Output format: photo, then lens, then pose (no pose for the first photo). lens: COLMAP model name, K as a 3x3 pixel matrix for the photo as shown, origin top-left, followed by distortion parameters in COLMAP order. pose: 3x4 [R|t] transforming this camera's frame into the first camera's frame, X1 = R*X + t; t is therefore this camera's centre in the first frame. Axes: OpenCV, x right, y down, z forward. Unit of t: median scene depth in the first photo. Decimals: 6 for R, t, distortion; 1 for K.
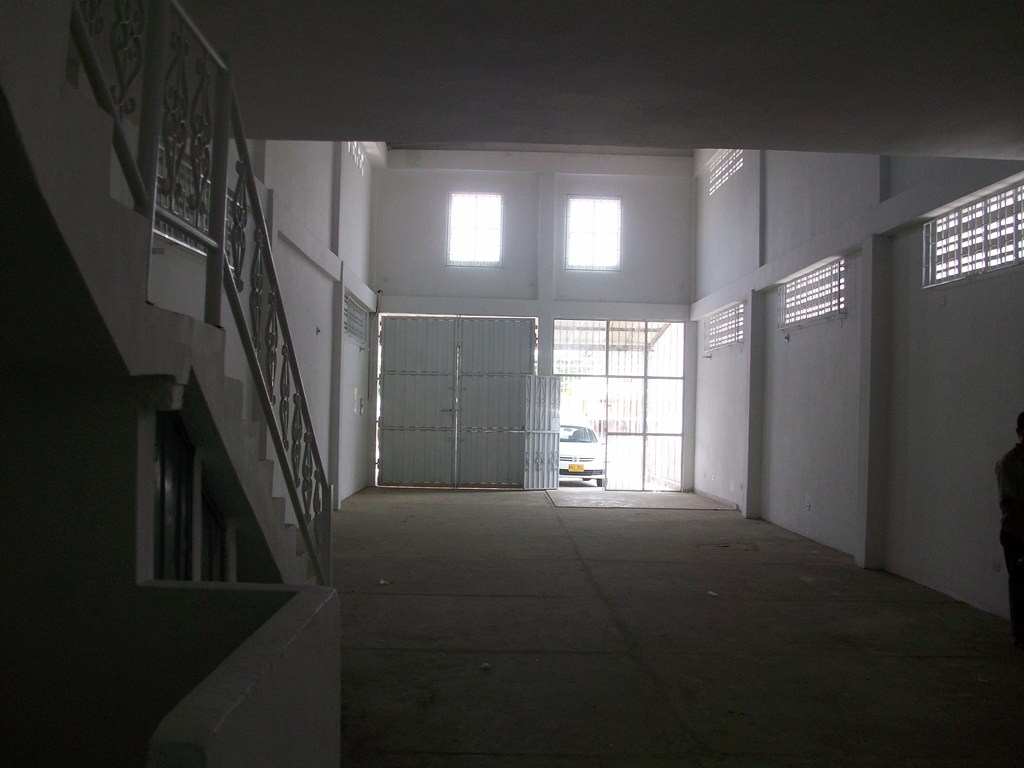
lens RADIAL K [[1018.6, 0, 510.4], [0, 1018.6, 383.3], [0, 0, 1]] dist [-0.123094, 0.000000]
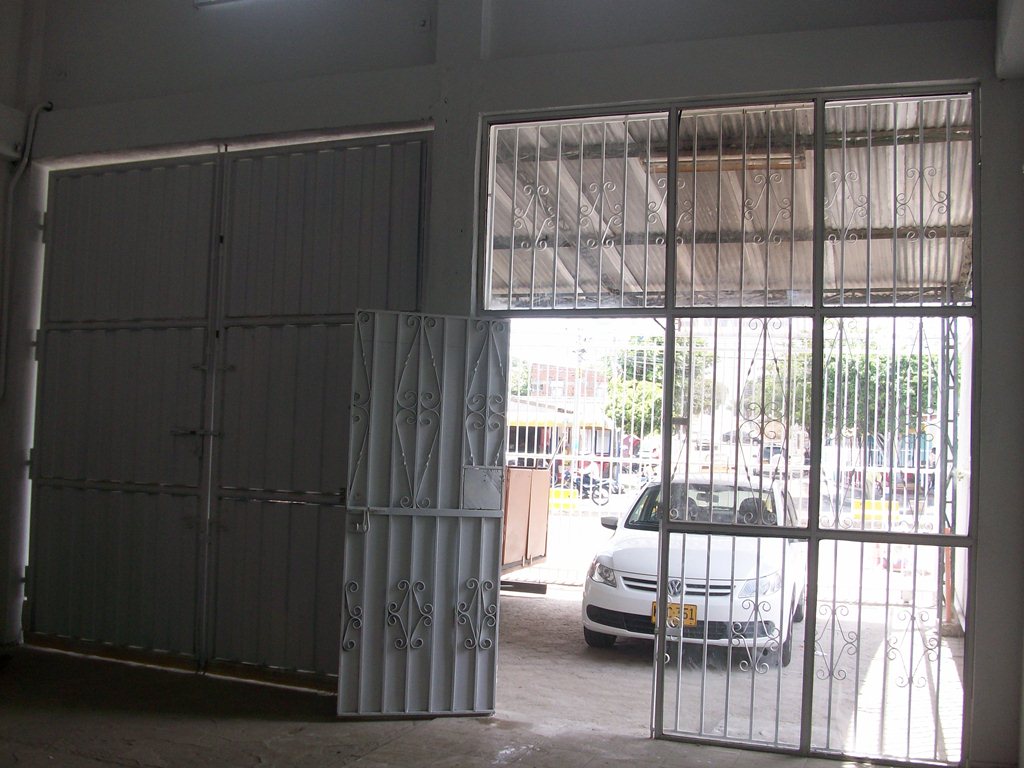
lens RADIAL K [[1018.6, 0, 515.6], [0, 1018.6, 390.2], [0, 0, 1]] dist [-0.123094, 0.000000]
pose [[0.922577, -0.009135, -0.385704, 0.161248], [-0.005260, 0.999329, -0.036250, 0.023729], [0.385776, 0.035472, 0.921910, 0.741640]]
